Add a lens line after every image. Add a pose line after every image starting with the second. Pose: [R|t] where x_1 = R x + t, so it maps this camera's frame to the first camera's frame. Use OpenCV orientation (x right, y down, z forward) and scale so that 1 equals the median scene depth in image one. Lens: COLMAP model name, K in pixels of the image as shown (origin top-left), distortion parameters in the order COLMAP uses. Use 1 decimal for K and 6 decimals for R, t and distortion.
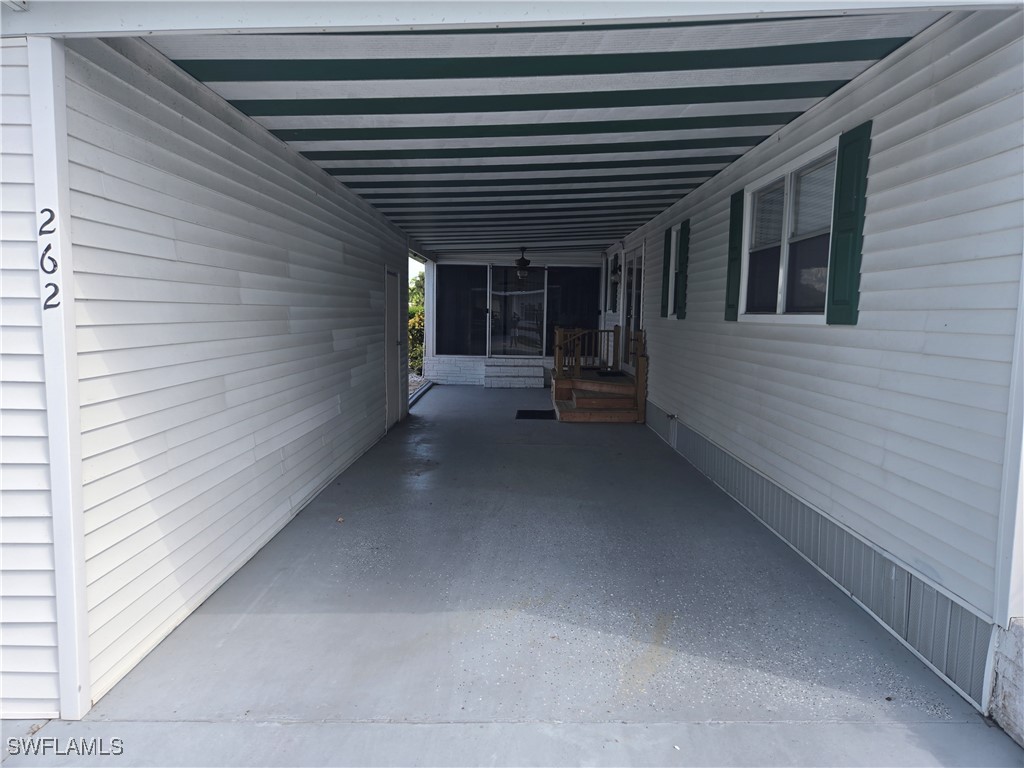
lens RADIAL K [[686.4, 0, 511.6], [0, 686.4, 383.8], [0, 0, 1]] dist [0.038063, -0.008527]
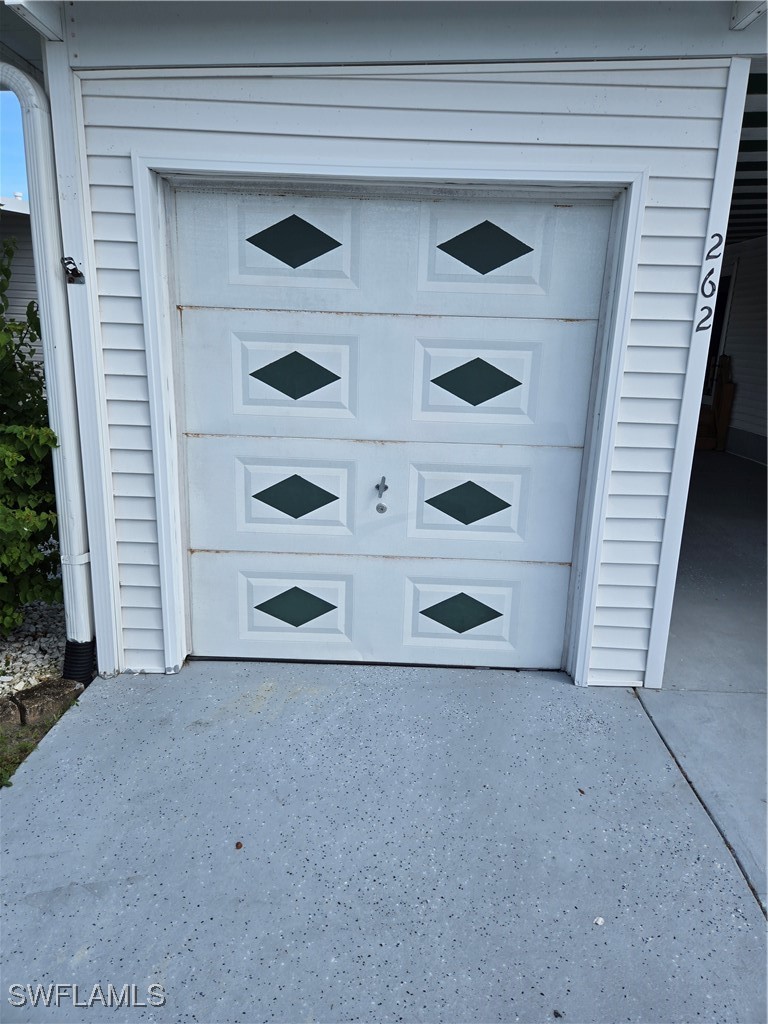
lens RADIAL K [[686.4, 0, 383.0], [0, 686.4, 513.7], [0, 0, 1]] dist [0.038063, -0.008527]
pose [[0.999309, 0.026098, -0.026455, -1.129034], [-0.021763, 0.988043, 0.152633, 0.020423], [0.030122, -0.151952, 0.987929, -0.130062]]
